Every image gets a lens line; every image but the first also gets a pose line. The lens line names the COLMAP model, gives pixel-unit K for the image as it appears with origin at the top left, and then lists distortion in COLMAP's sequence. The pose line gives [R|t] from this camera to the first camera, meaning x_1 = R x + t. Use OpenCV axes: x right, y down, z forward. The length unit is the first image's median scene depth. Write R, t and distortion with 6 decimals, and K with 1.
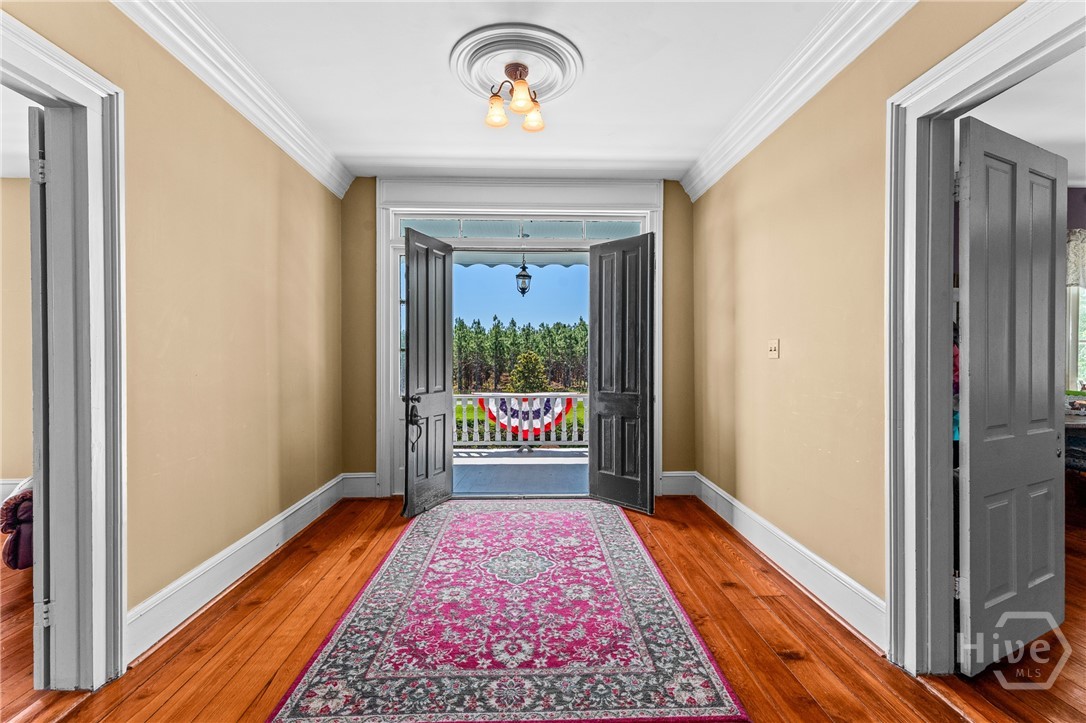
lens RADIAL K [[447.7, 0, 537.5], [0, 447.7, 366.1], [0, 0, 1]] dist [0.002129, -0.000446]
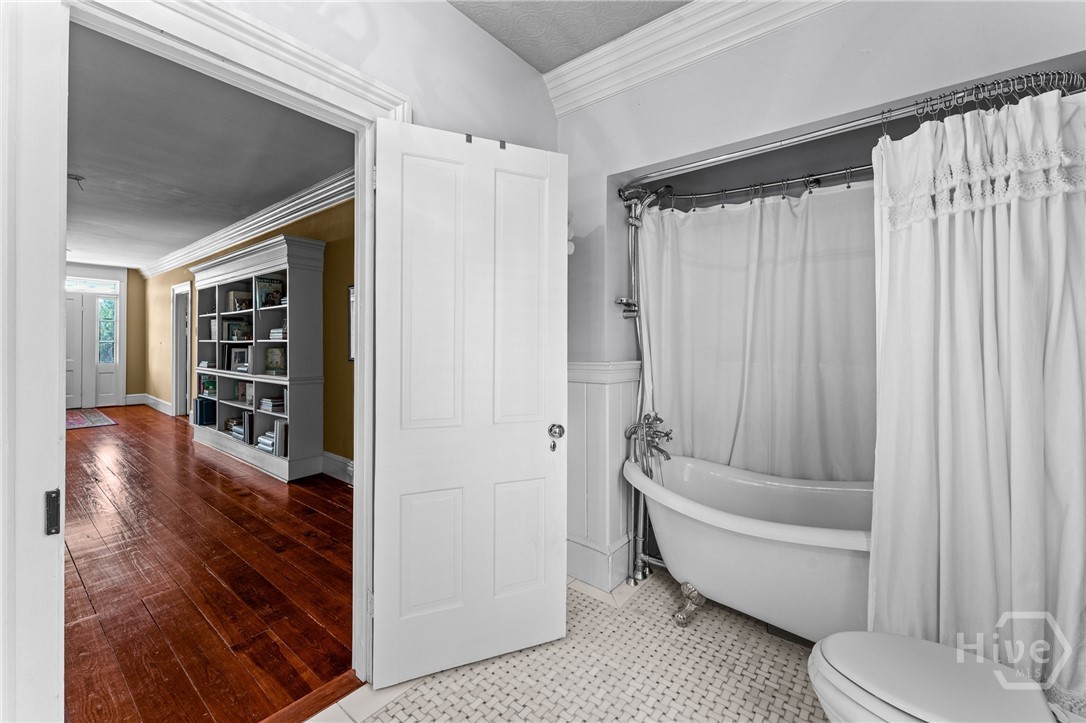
lens RADIAL K [[441.6, 0, 557.7], [0, 441.6, 352.3], [0, 0, 1]] dist [0.000777, -0.000063]
pose [[0.632286, -0.000146, 0.774735, -0.153368], [0.006048, 0.999970, -0.004747, 0.075322], [-0.774712, 0.007687, 0.632268, -4.095198]]
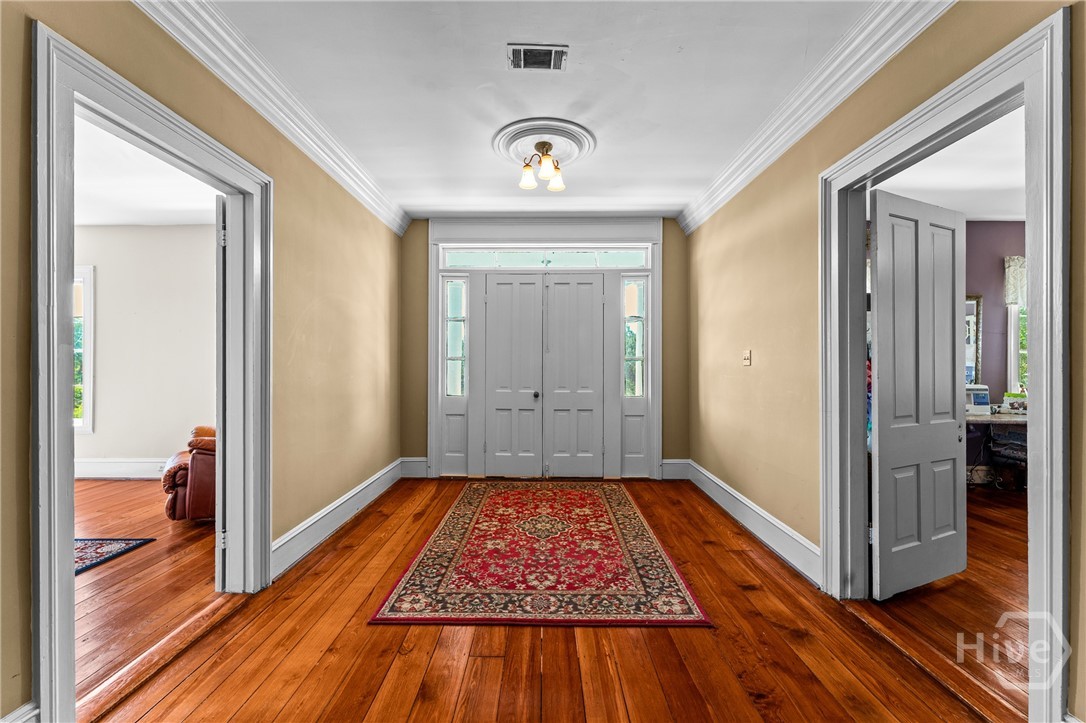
lens RADIAL K [[428.2, 0, 541.2], [0, 428.2, 364.4], [0, 0, 1]] dist [0.001076, -0.000102]
pose [[0.999380, 0.001217, -0.035186, -0.010327], [-0.001841, 0.999842, -0.017690, 0.003014], [0.035159, 0.017744, 0.999224, -0.311353]]
